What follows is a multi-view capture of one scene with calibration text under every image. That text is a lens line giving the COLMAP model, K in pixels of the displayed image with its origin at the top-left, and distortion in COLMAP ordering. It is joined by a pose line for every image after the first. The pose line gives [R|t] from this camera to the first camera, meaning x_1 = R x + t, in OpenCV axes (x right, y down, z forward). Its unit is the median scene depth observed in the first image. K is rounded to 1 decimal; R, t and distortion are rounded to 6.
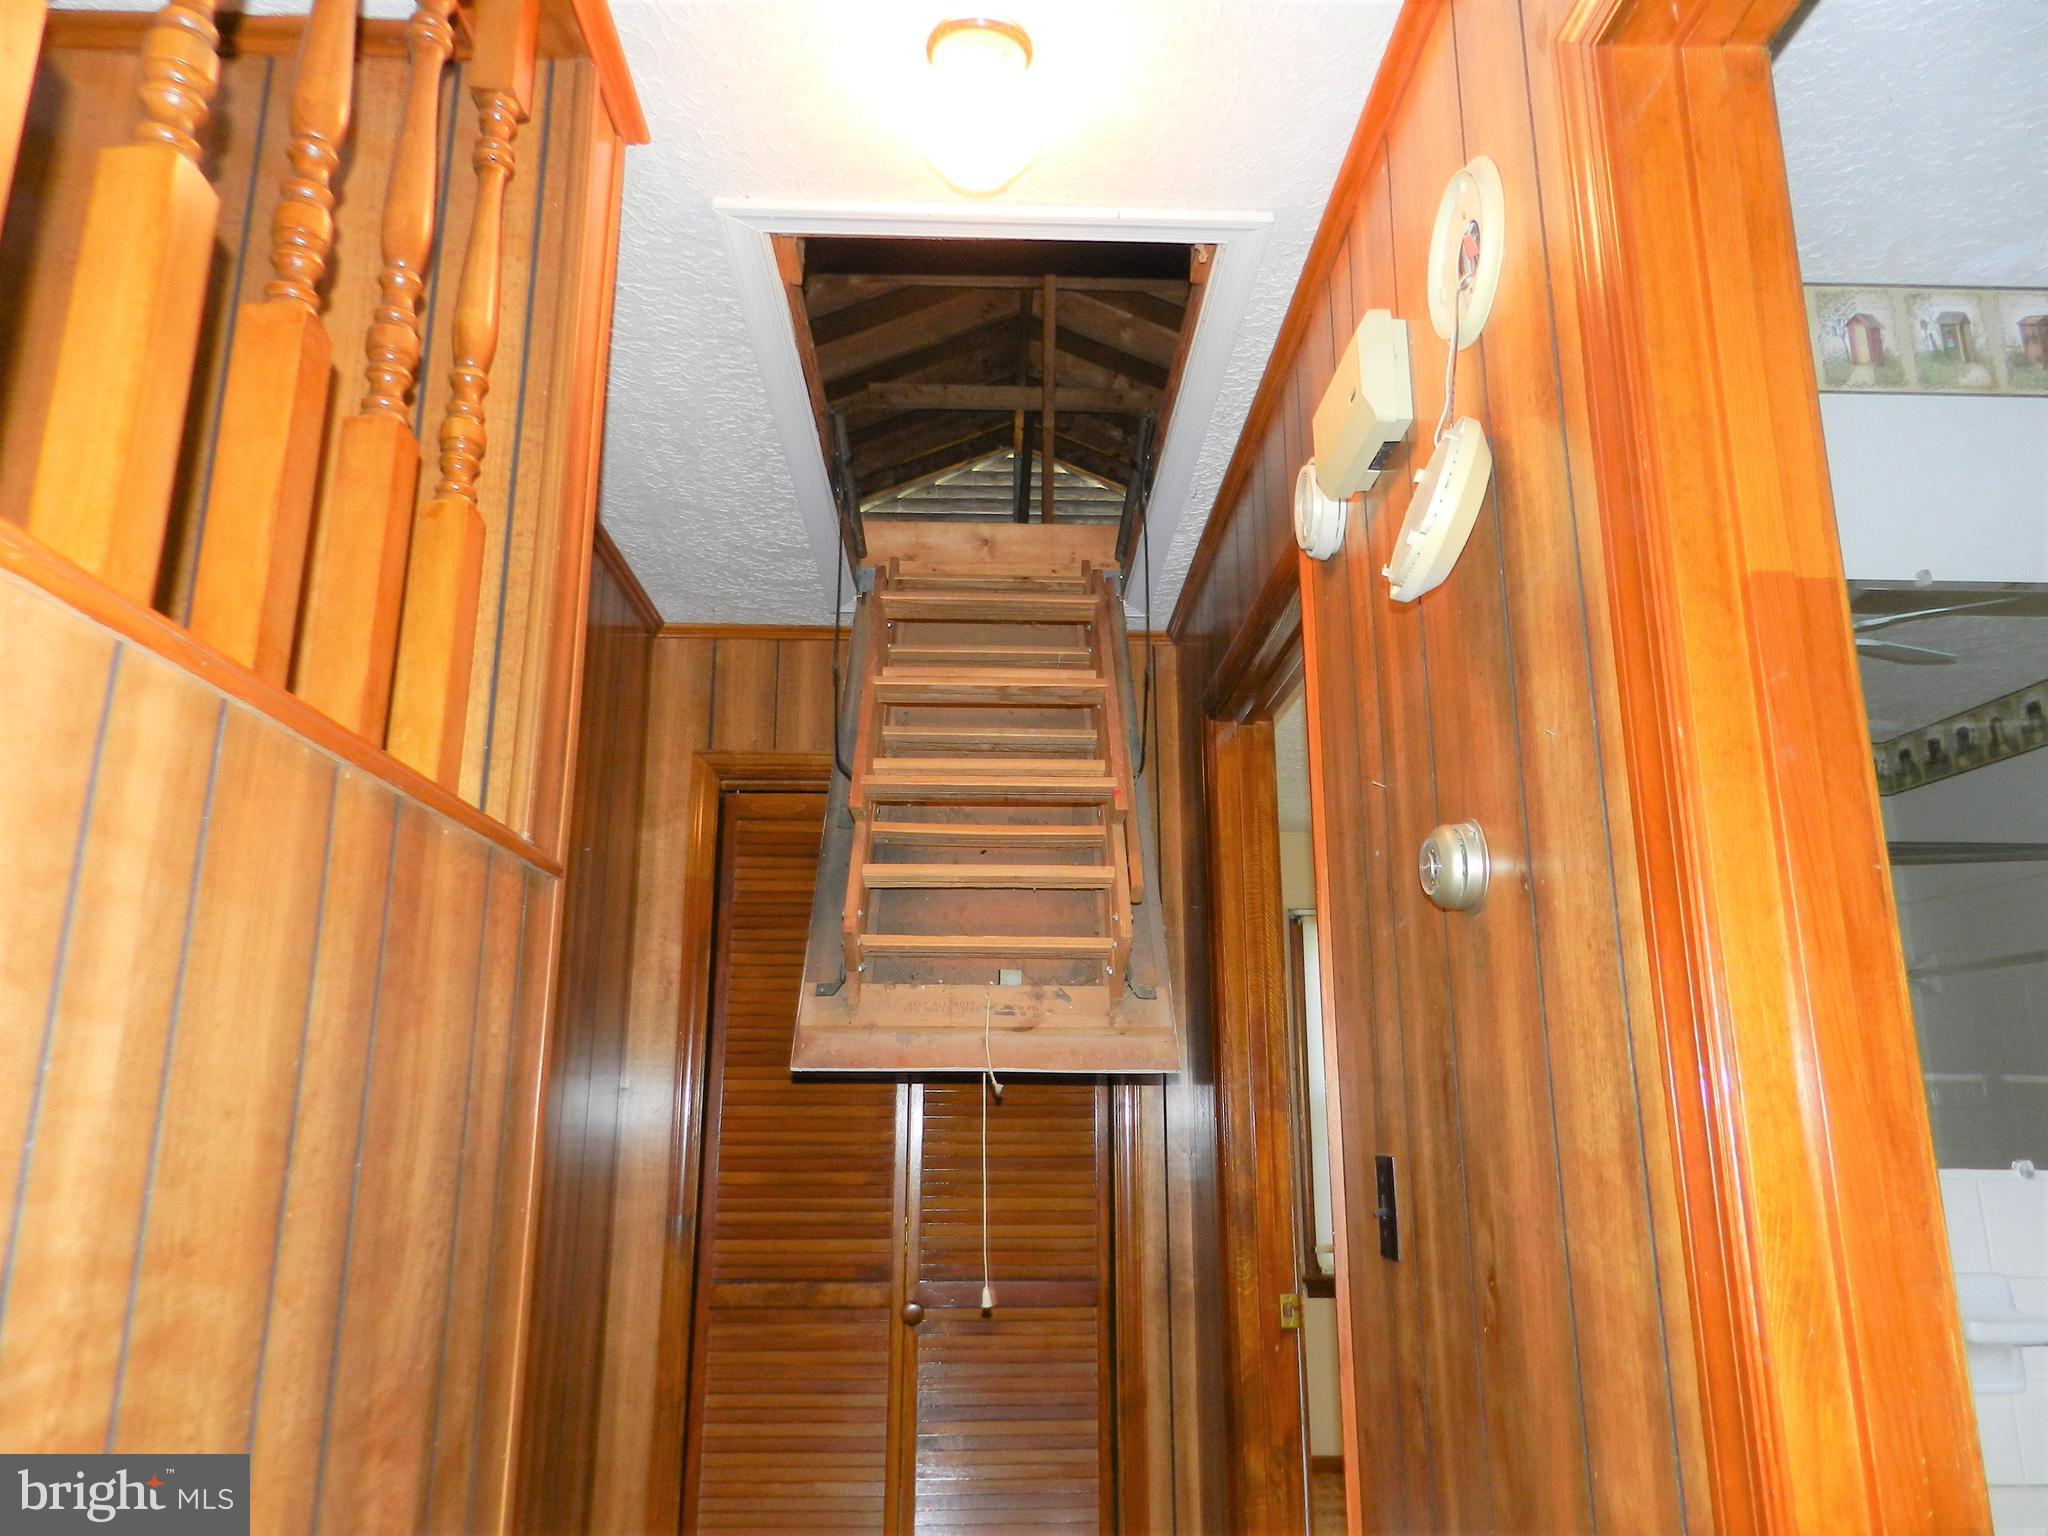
lens RADIAL K [[1361.4, 0, 1012.8], [0, 1361.4, 767.1], [0, 0, 1]] dist [0.005462, -0.001549]
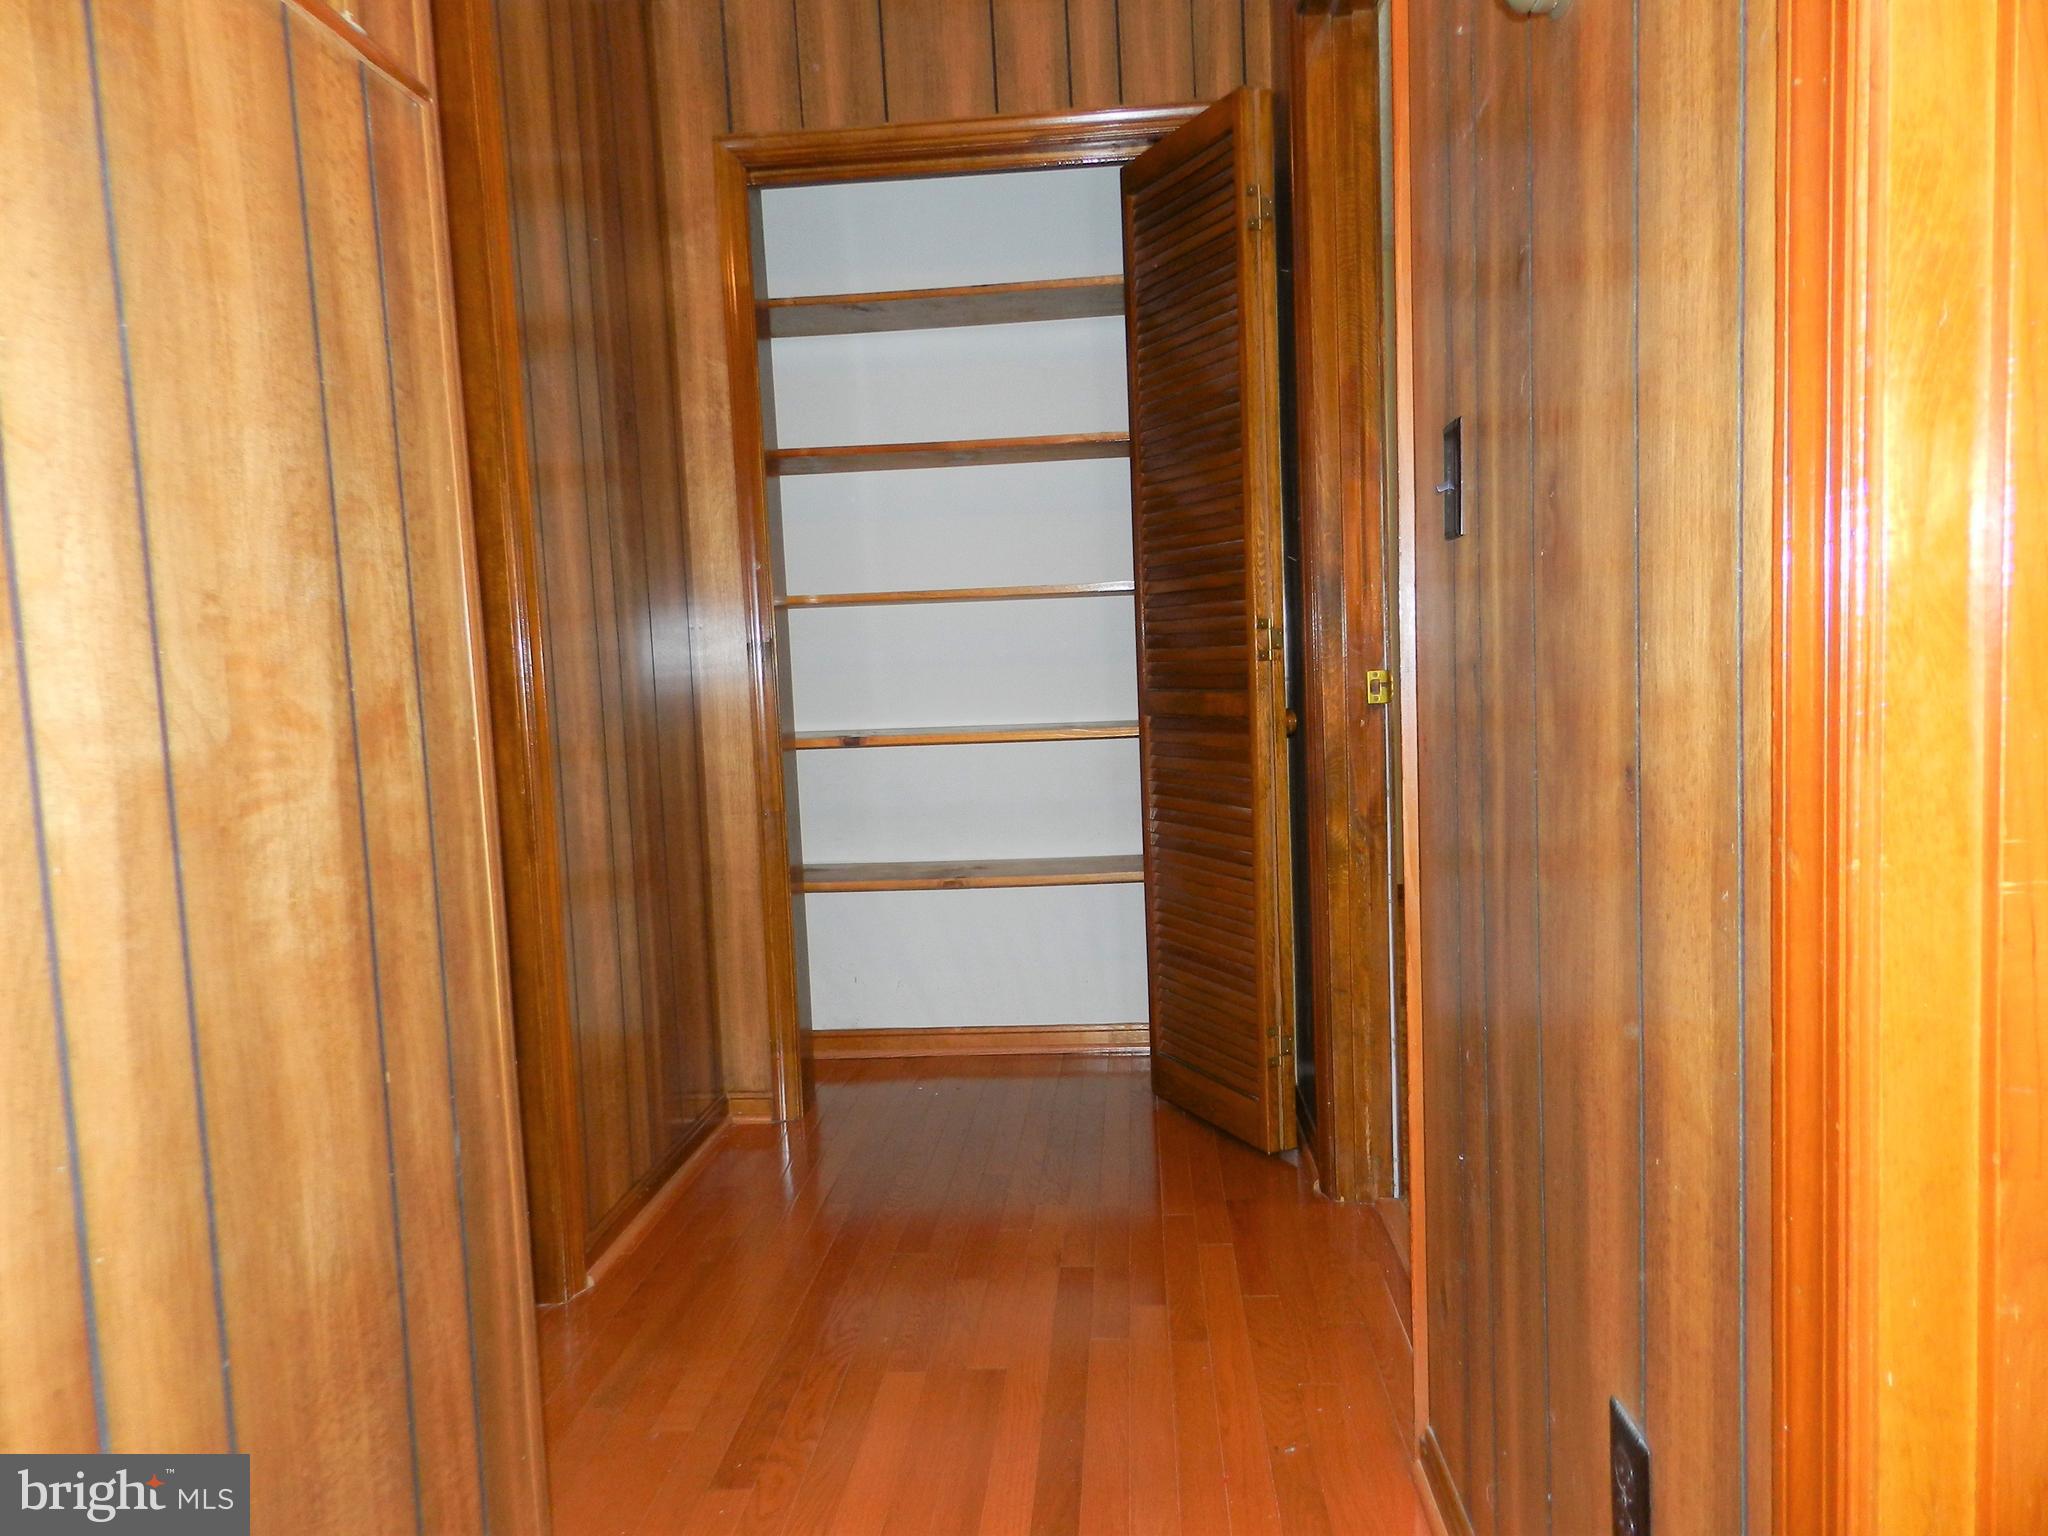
lens RADIAL K [[1361.4, 0, 1031.5], [0, 1361.4, 773.1], [0, 0, 1]] dist [0.005462, -0.001549]
pose [[0.994400, -0.037247, -0.098899, 0.051625], [0.068747, 0.938749, 0.337676, 0.110903], [0.080264, -0.342584, 0.936052, 0.062714]]
